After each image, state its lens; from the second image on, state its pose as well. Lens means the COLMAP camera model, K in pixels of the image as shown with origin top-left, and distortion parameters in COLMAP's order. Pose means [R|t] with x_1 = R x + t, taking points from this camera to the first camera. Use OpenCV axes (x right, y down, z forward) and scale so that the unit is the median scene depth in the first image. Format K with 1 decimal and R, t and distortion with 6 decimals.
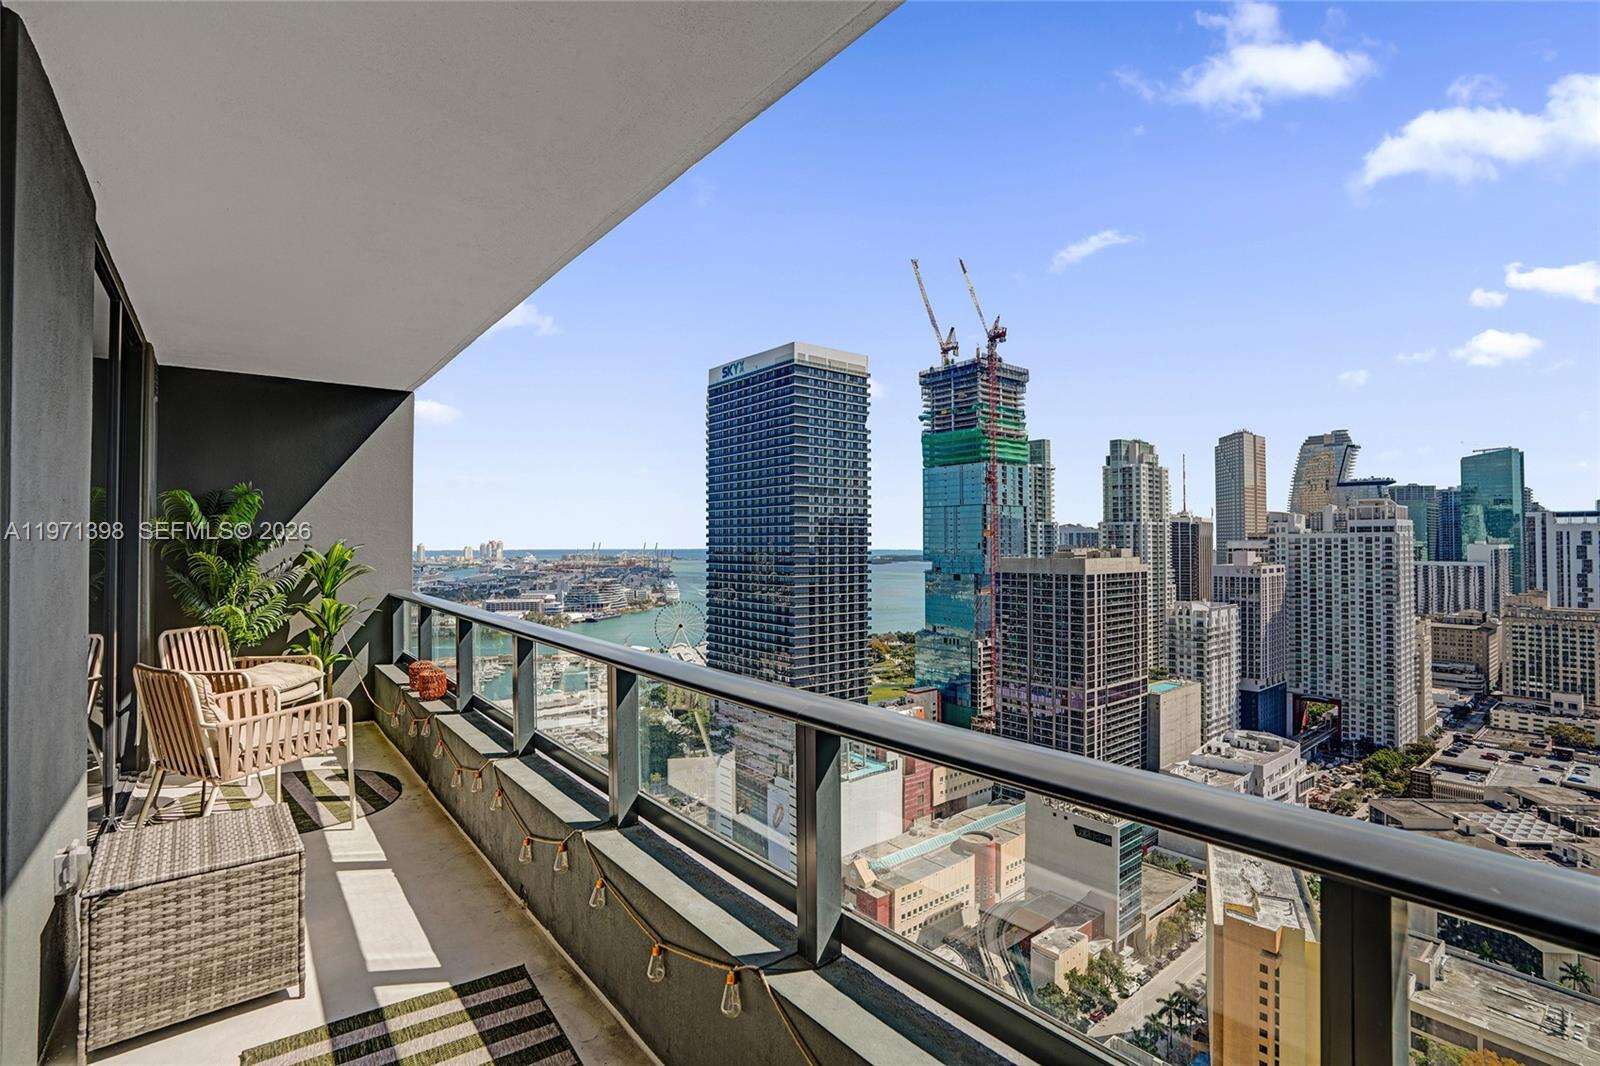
lens RADIAL K [[747.9, 0, 808.3], [0, 747.9, 529.2], [0, 0, 1]] dist [-0.022742, 0.009565]
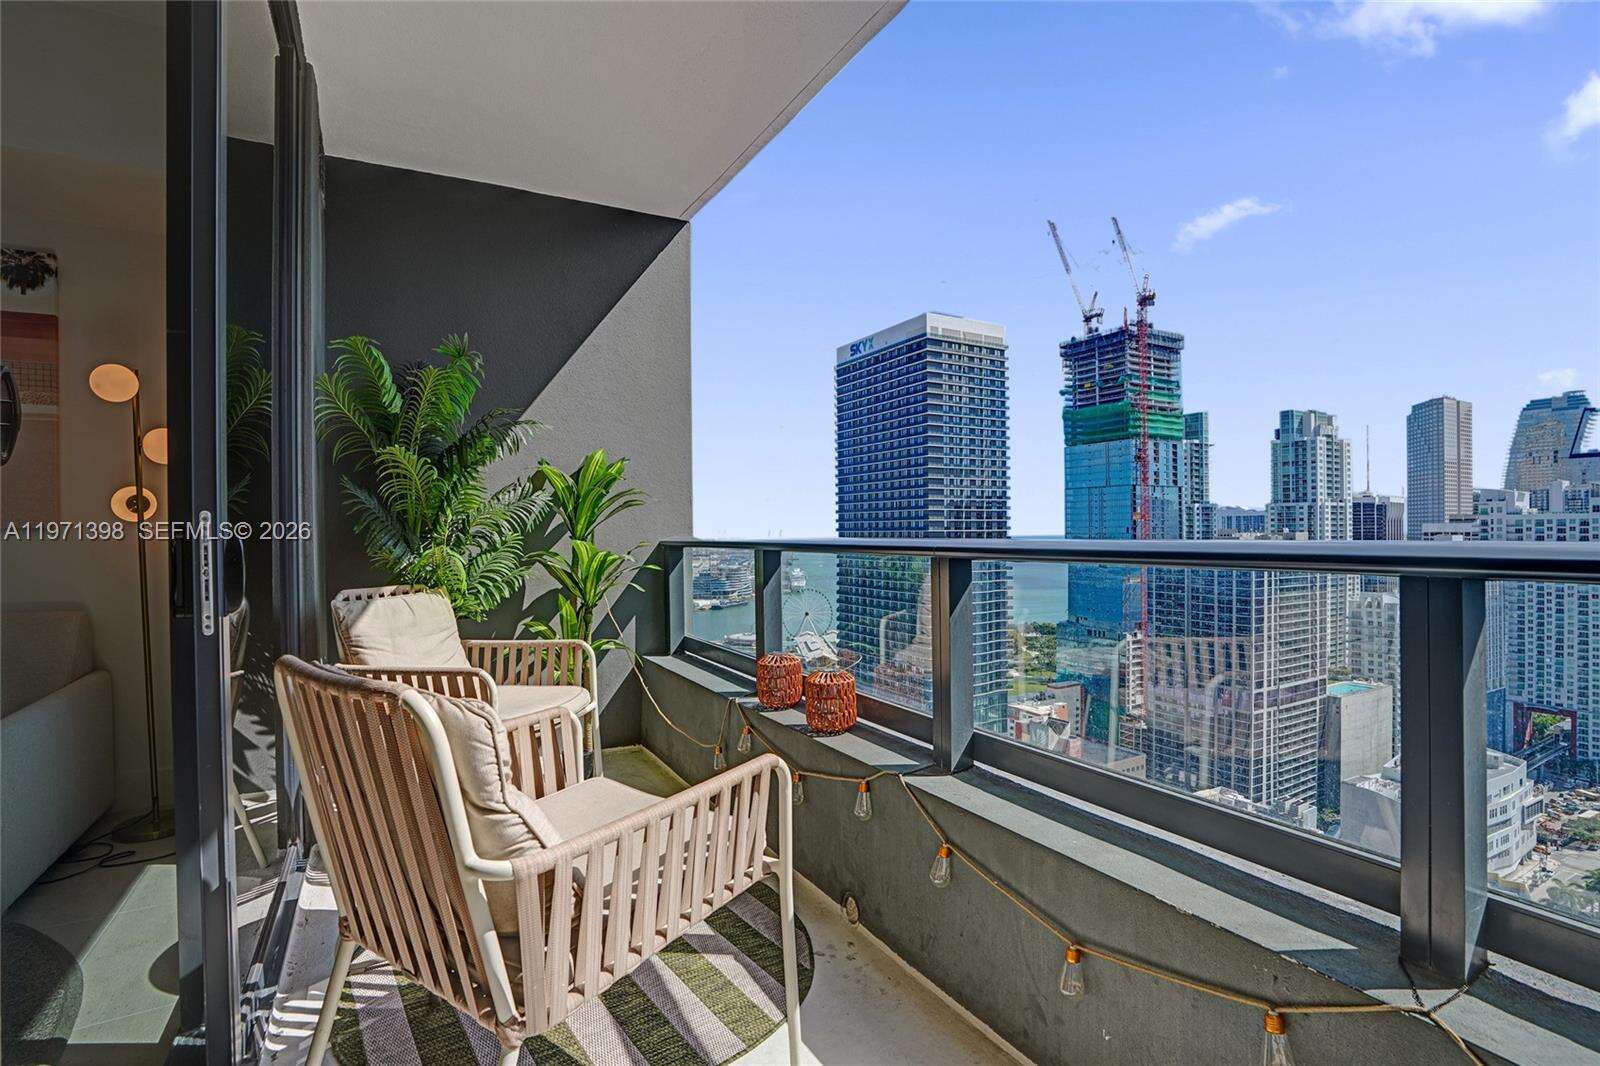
lens RADIAL K [[747.9, 0, 787.7], [0, 747.9, 533.7], [0, 0, 1]] dist [-0.022742, 0.009565]
pose [[0.984793, -0.005623, -0.173640, -0.407199], [0.009203, 0.999761, 0.019819, 0.080335], [0.173487, -0.021116, 0.984610, 0.467156]]
